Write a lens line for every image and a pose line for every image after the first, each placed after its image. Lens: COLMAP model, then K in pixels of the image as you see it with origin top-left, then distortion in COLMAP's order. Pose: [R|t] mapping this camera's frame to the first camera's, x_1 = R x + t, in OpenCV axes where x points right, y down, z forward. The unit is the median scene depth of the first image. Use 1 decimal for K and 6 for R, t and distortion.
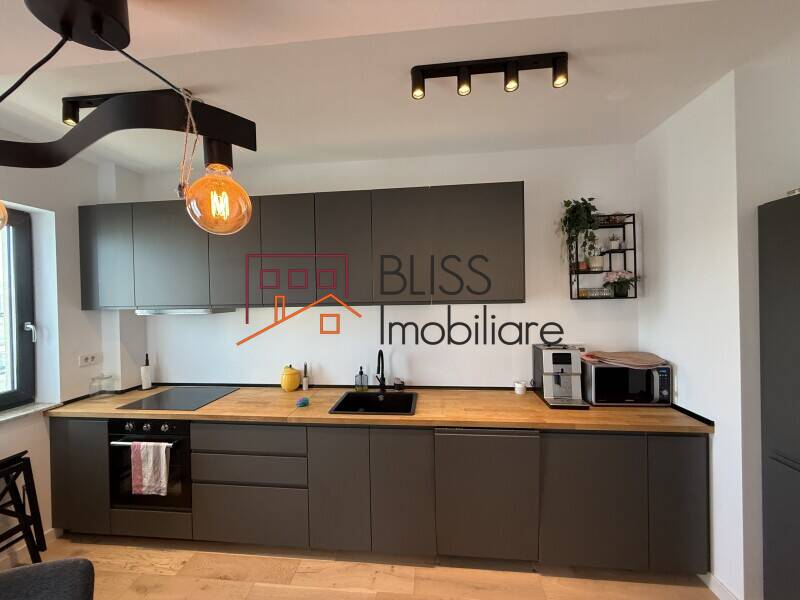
lens RADIAL K [[319.0, 0, 400.0], [0, 319.0, 297.5], [0, 0, 1]] dist [0.000464, 0.000046]
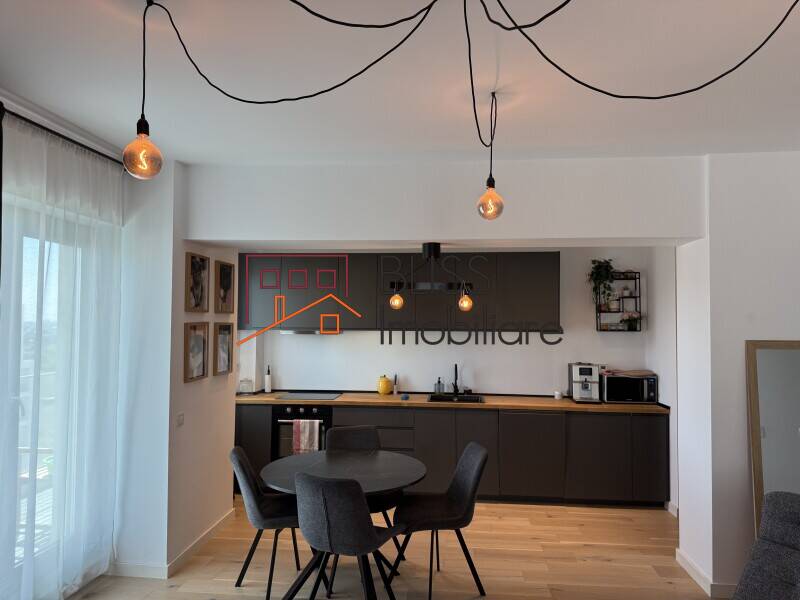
lens RADIAL K [[566.1, 0, 400.0], [0, 566.1, 300.0], [0, 0, 1]] dist [0.090793, 0.000041]
pose [[0.999583, 0.026651, 0.011143, -0.360726], [-0.026153, 0.998745, -0.042717, 0.000024], [-0.012267, 0.042408, 0.999025, -1.545046]]
